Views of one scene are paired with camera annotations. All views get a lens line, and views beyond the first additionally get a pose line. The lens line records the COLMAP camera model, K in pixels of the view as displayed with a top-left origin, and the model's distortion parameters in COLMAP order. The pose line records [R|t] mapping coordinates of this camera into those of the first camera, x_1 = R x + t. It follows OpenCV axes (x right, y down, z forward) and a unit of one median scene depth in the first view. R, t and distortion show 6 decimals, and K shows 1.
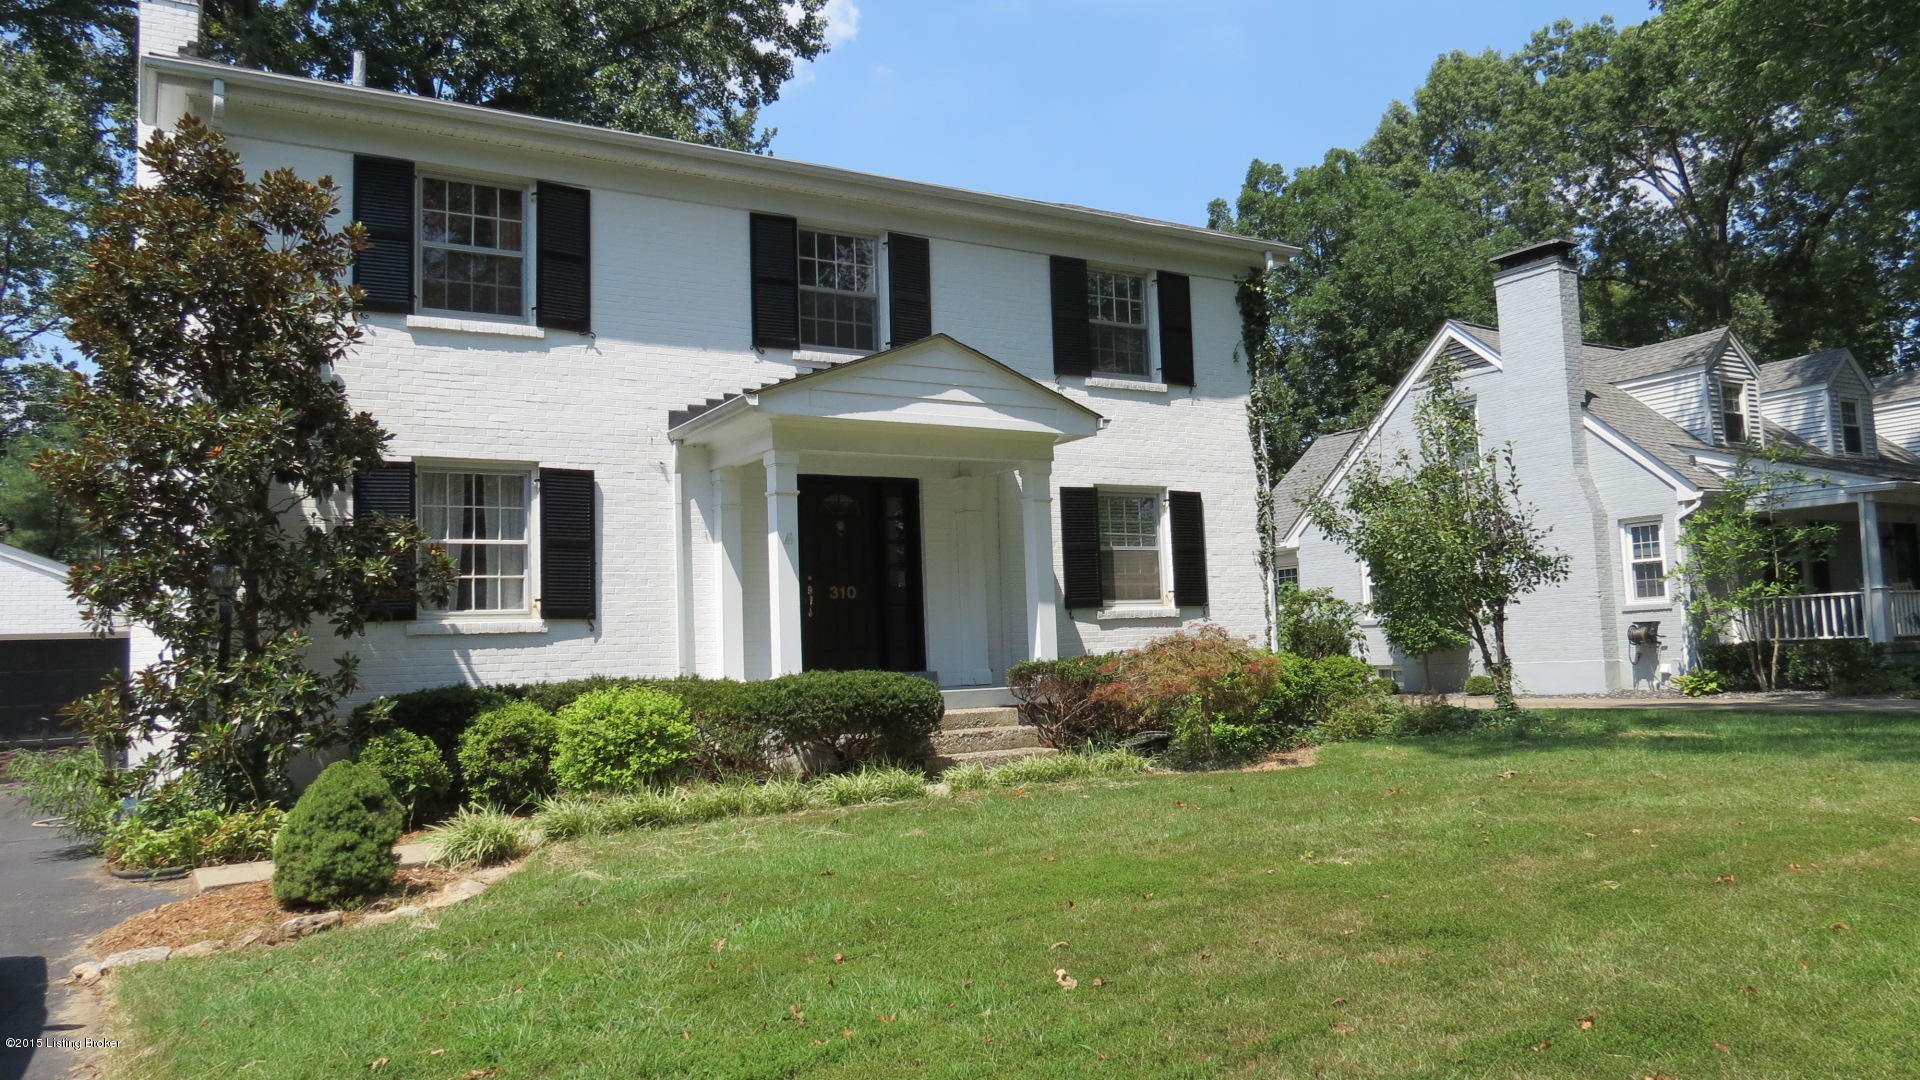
lens RADIAL K [[1415.4, 0, 960.0], [0, 1415.4, 540.0], [0, 0, 1]] dist [0.012527, -0.002220]
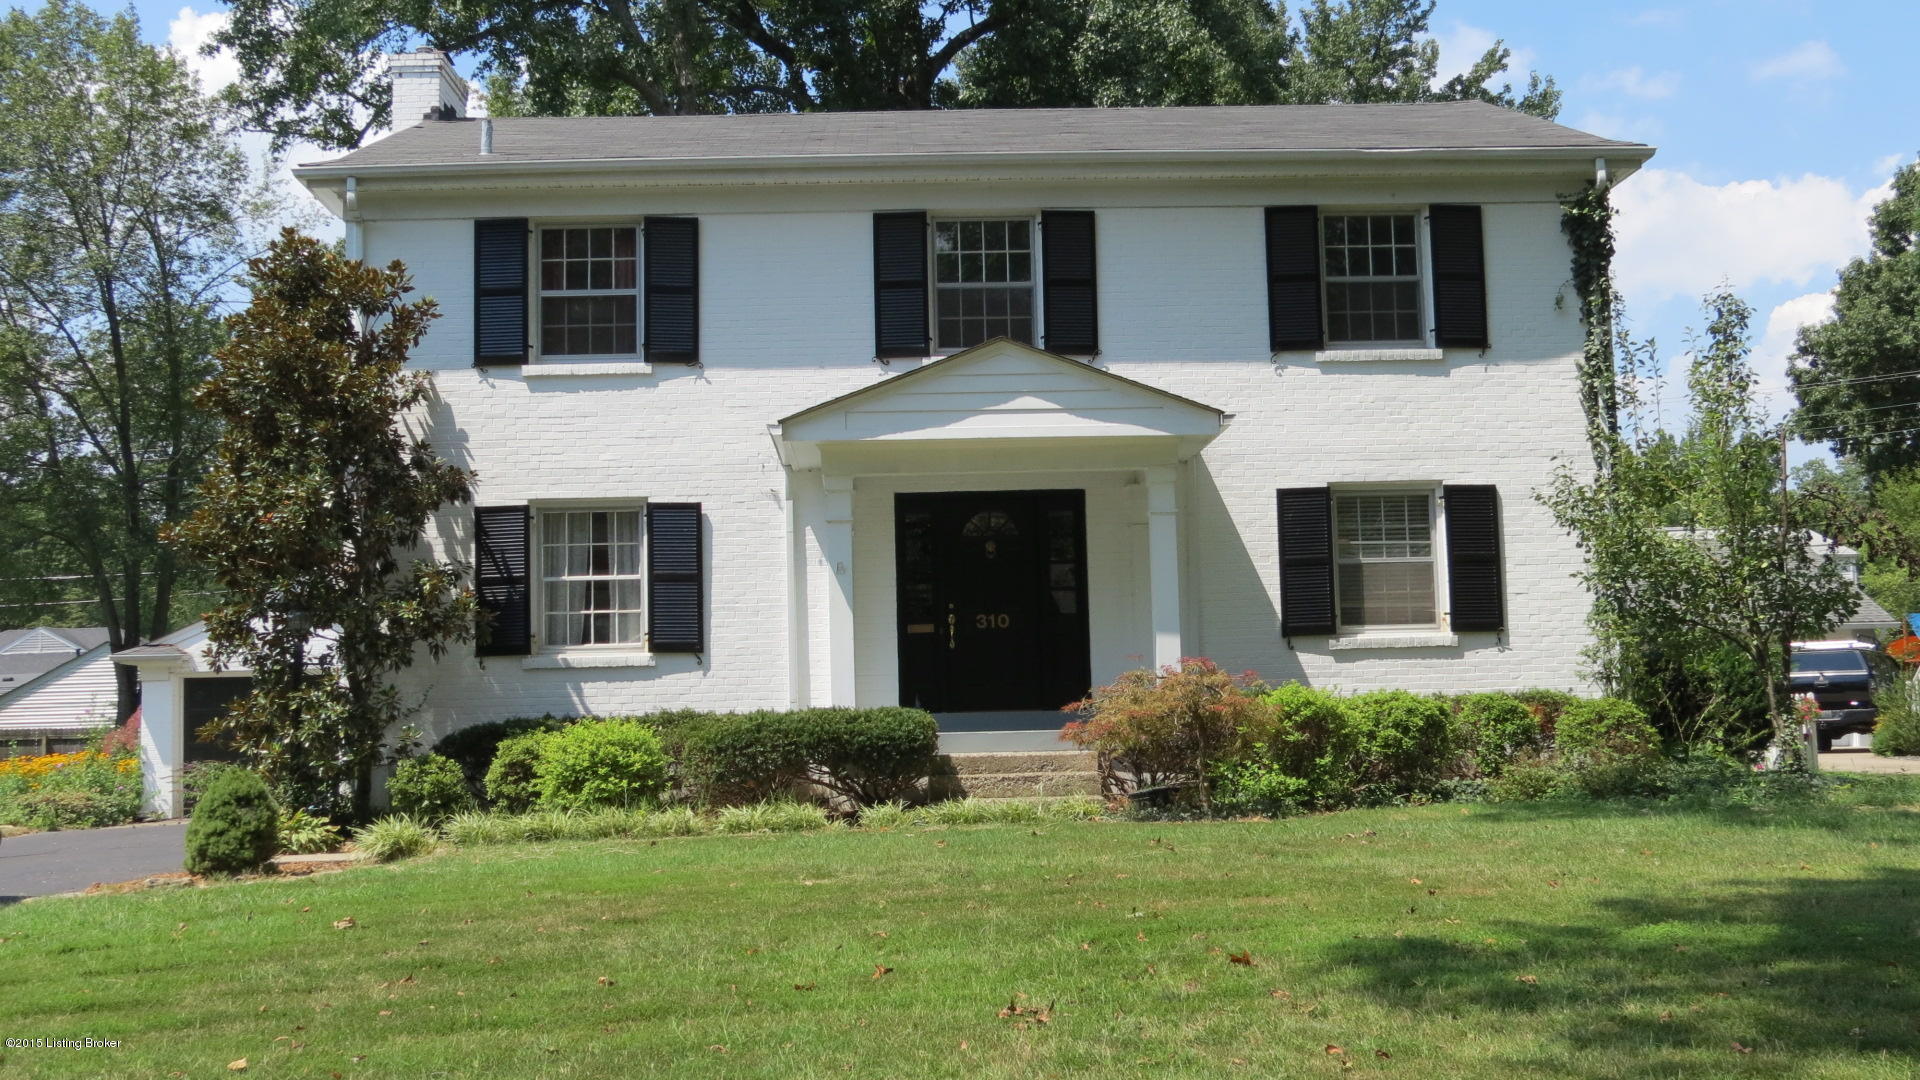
lens RADIAL K [[2117.1, 0, 960.0], [0, 2117.1, 540.0], [0, 0, 1]] dist [-0.001500, 0.008018]
pose [[0.864526, -0.028468, -0.501780, 0.645990], [0.033285, 0.999446, 0.000645, -0.018023], [0.501484, -0.017260, 0.864995, -0.192027]]
